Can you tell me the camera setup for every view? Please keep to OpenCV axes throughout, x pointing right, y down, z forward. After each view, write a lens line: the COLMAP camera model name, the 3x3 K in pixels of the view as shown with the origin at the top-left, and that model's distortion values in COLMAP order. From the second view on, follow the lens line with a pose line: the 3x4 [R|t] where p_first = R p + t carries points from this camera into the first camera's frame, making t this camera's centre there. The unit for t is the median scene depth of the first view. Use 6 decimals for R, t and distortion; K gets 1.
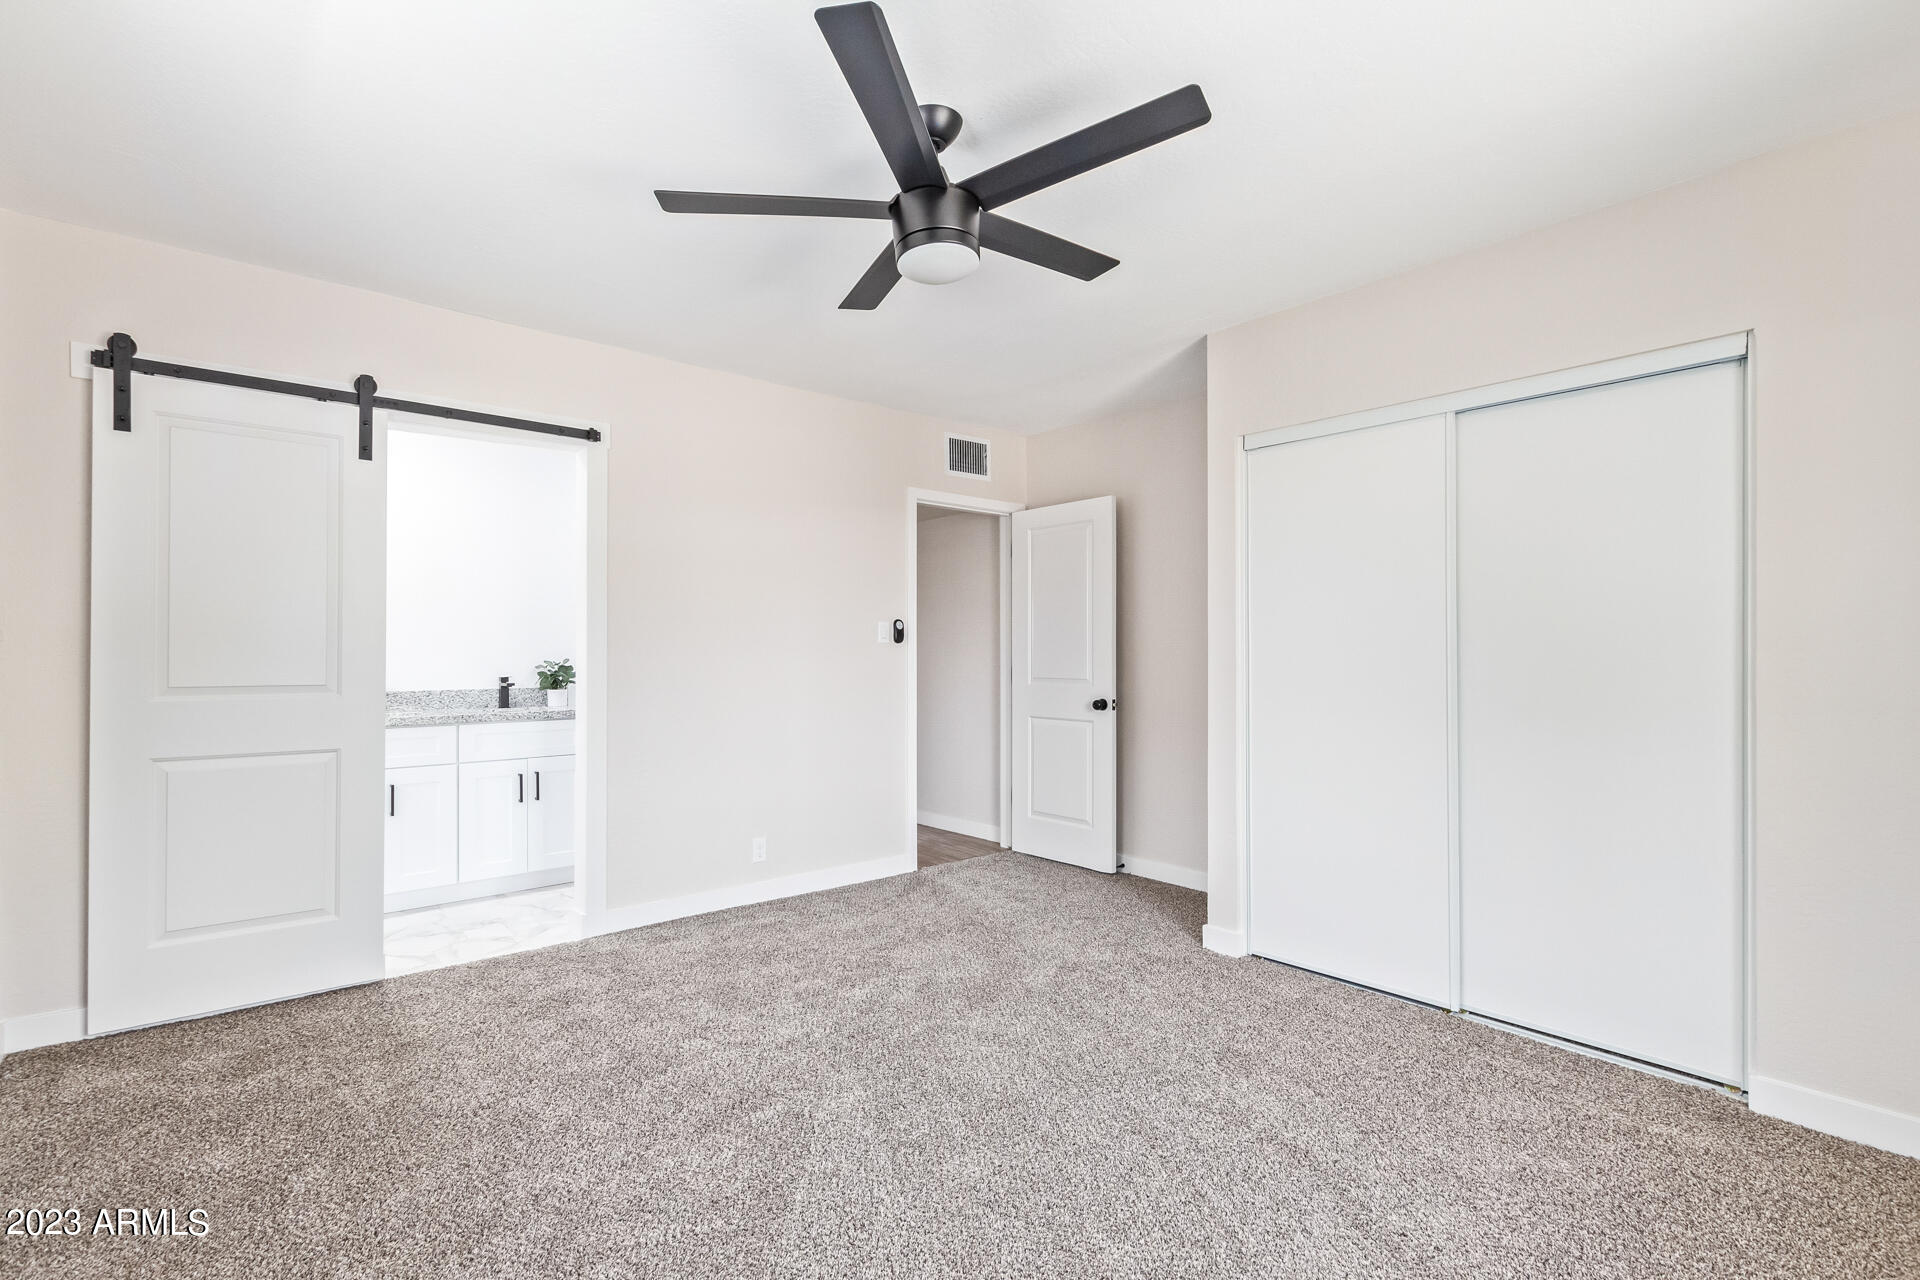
lens RADIAL K [[870.8, 0, 960.1], [0, 870.8, 638.7], [0, 0, 1]] dist [0.000182, -0.000470]
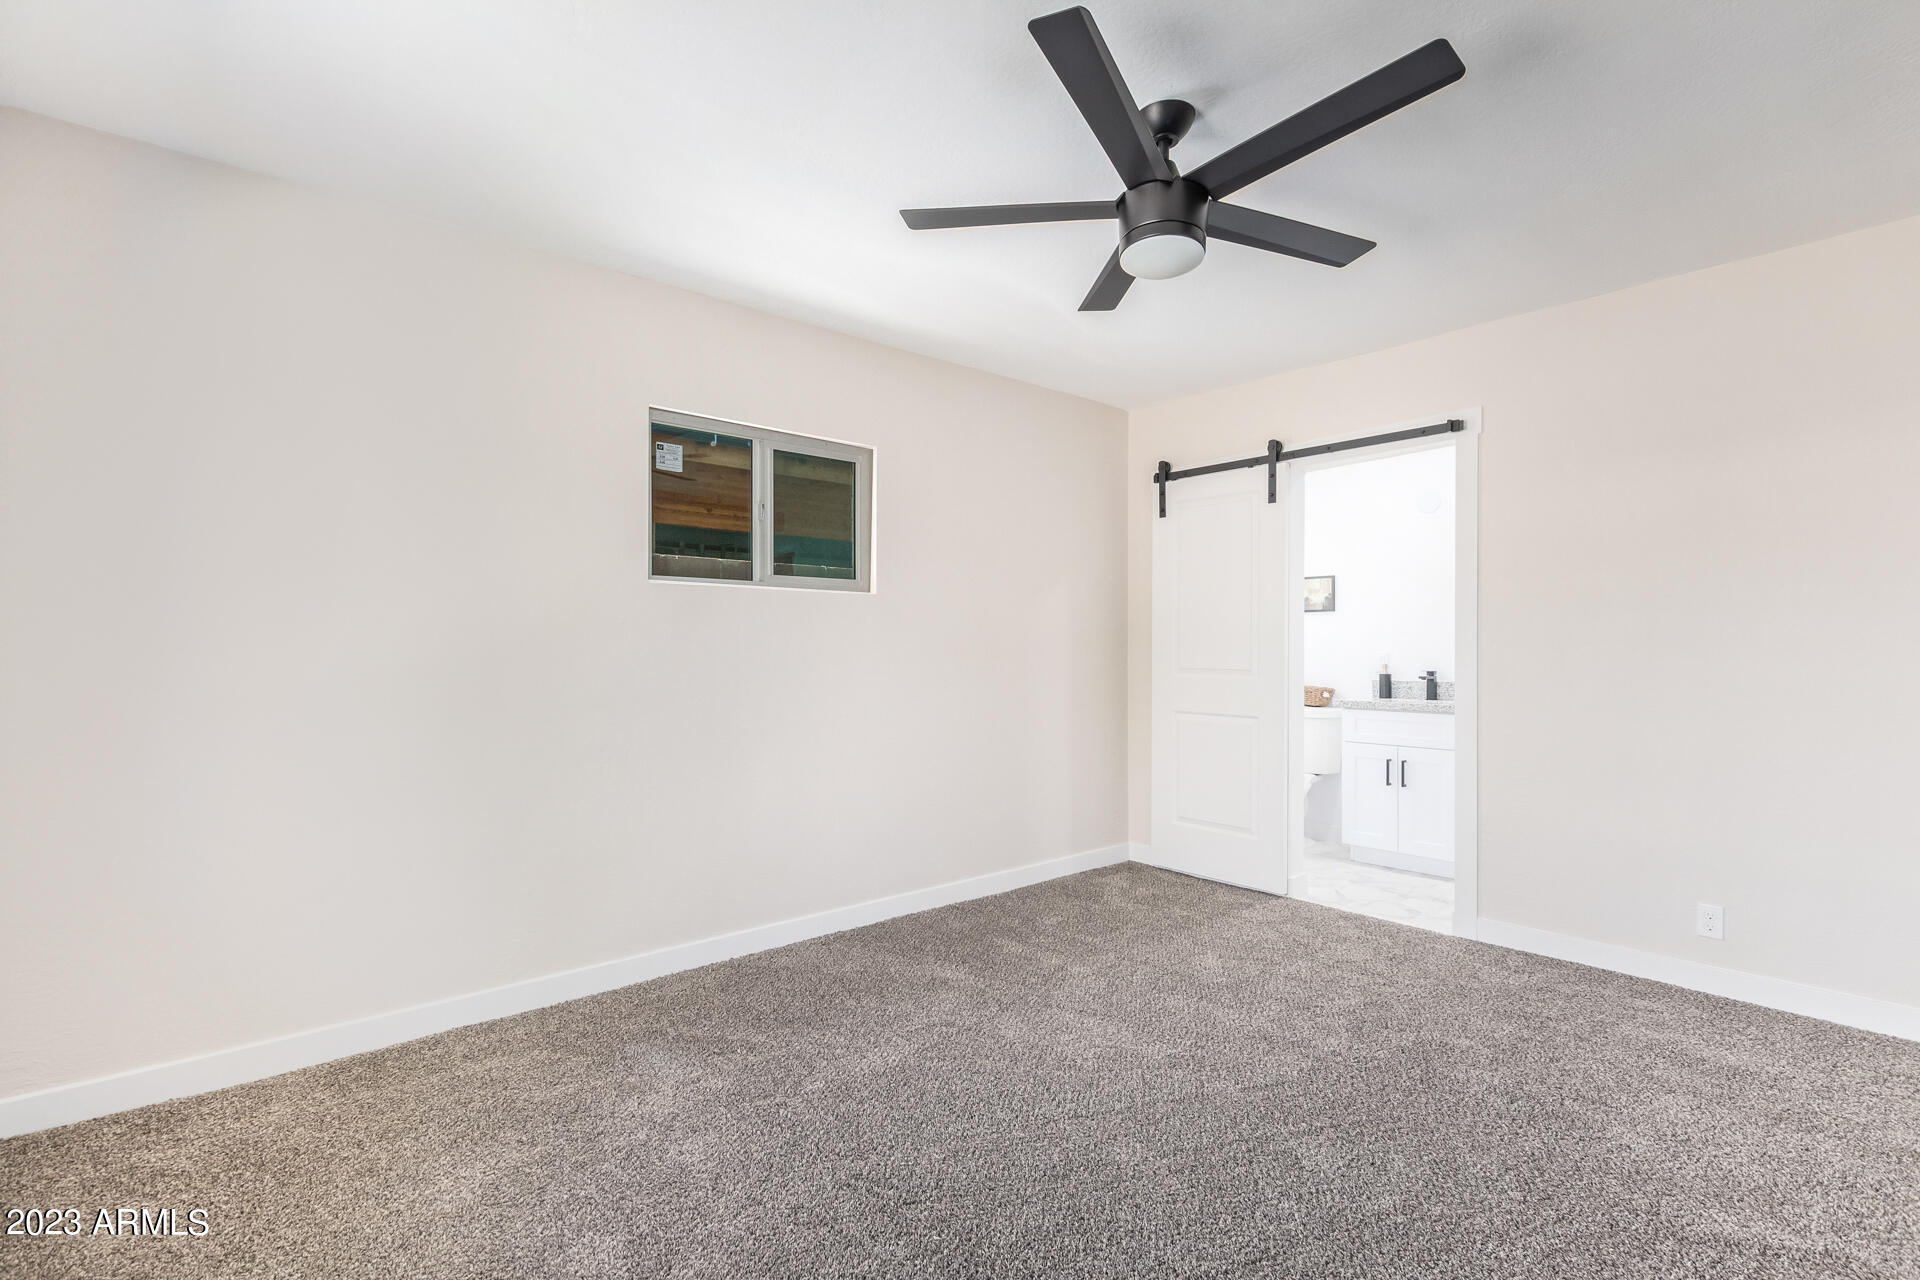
lens RADIAL K [[870.8, 0, 953.0], [0, 870.8, 641.3], [0, 0, 1]] dist [0.000182, -0.000470]
pose [[0.009569, -0.001843, -0.999953, 0.639471], [0.019008, 0.999818, -0.001660, -0.000947], [0.999774, -0.018991, 0.009602, 0.489103]]
